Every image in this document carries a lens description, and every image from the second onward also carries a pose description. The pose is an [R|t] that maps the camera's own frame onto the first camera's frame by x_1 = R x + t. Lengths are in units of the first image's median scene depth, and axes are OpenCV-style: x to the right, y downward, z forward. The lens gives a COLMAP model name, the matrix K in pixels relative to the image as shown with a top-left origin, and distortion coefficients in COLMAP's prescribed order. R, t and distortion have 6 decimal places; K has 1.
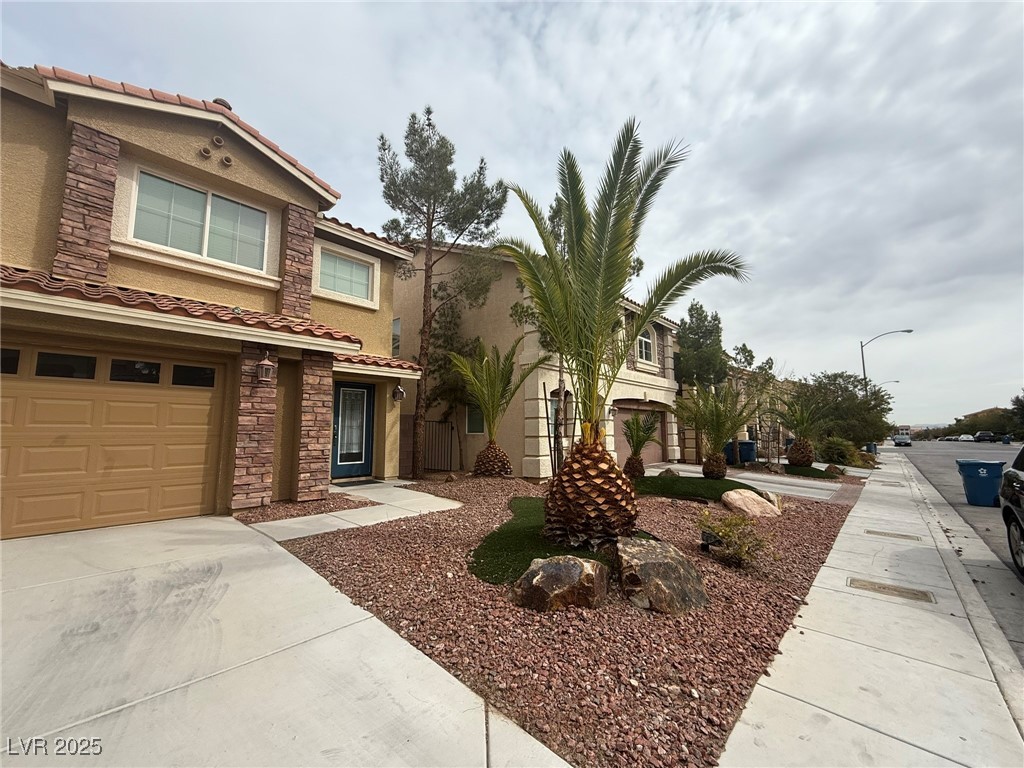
lens RADIAL K [[406.9, 0, 510.0], [0, 406.9, 385.4], [0, 0, 1]] dist [-0.000446, 0.000082]
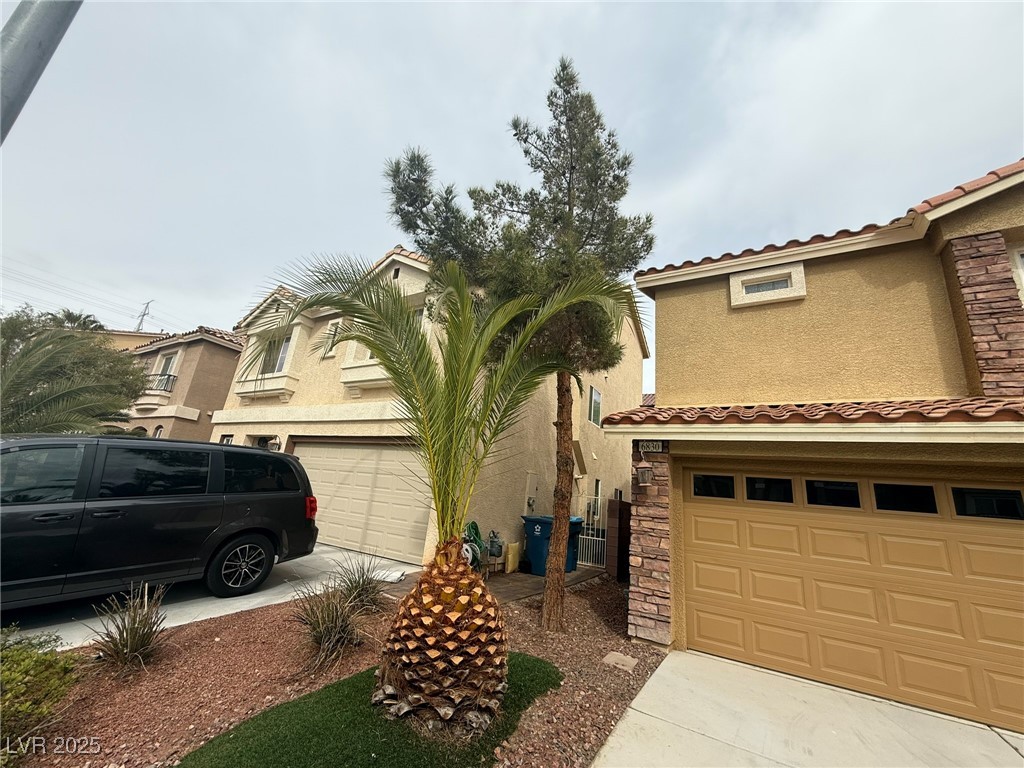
lens RADIAL K [[409.0, 0, 508.9], [0, 409.0, 384.3], [0, 0, 1]] dist [0.000945, 0.000055]
pose [[0.201102, -0.256335, -0.945436, -0.397749], [0.005782, 0.965448, -0.260531, -0.061690], [0.979553, 0.046927, 0.195636, -0.171434]]
